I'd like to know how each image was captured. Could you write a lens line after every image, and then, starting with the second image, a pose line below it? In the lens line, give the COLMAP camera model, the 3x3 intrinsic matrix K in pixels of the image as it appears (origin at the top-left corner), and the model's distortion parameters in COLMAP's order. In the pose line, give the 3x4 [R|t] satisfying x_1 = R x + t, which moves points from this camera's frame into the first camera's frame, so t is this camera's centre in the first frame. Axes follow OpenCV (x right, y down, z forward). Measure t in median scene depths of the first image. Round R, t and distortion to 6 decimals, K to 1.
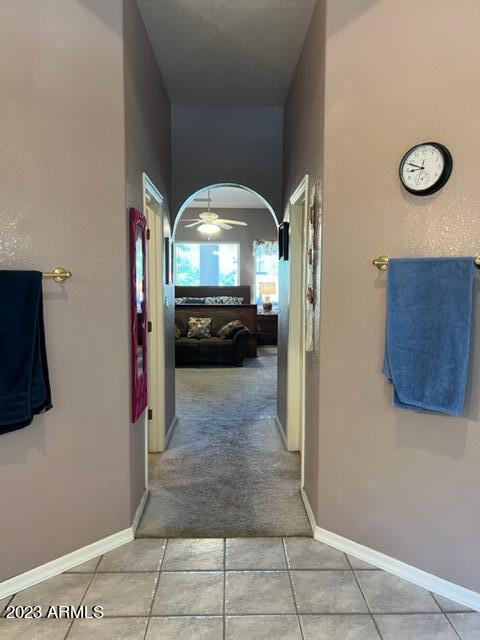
lens RADIAL K [[481.6, 0, 241.1], [0, 481.6, 319.8], [0, 0, 1]] dist [0.052401, -0.059088]
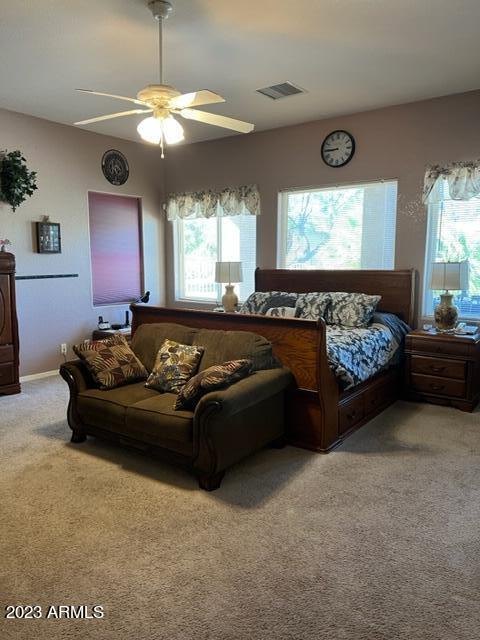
lens RADIAL K [[481.6, 0, 235.0], [0, 481.6, 321.0], [0, 0, 1]] dist [0.052401, -0.059088]
pose [[0.784348, 0.073885, -0.615905, 0.336087], [-0.047229, 0.997112, 0.059470, -0.079435], [0.618520, -0.017557, 0.785573, 0.999713]]
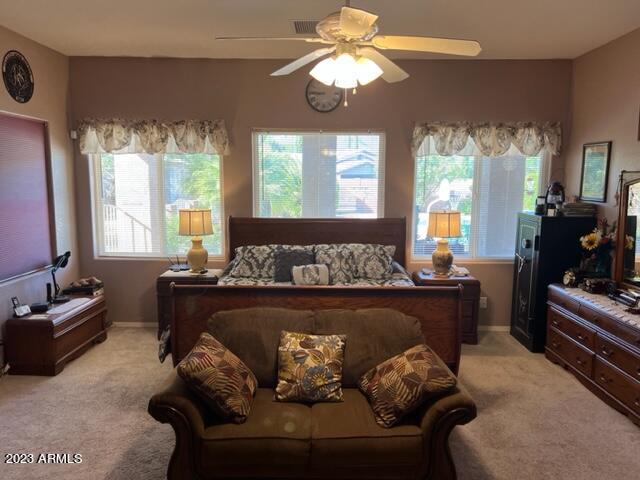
lens RADIAL K [[481.6, 0, 316.0], [0, 481.6, 239.7], [0, 0, 1]] dist [0.052401, -0.059088]
pose [[0.999091, 0.006030, -0.042193, -0.099922], [-0.004450, 0.999289, 0.037436, -0.127986], [0.042388, -0.037214, 0.998408, 0.954902]]
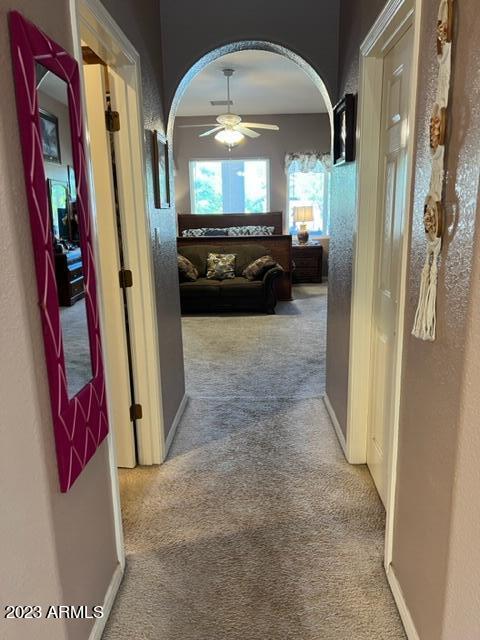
lens RADIAL K [[481.6, 0, 242.4], [0, 481.6, 329.0], [0, 0, 1]] dist [0.052401, -0.059088]
pose [[0.998152, -0.012315, -0.059506, -0.004804], [0.021766, 0.986732, 0.160891, -0.013042], [0.056735, -0.161888, 0.985177, 0.265819]]
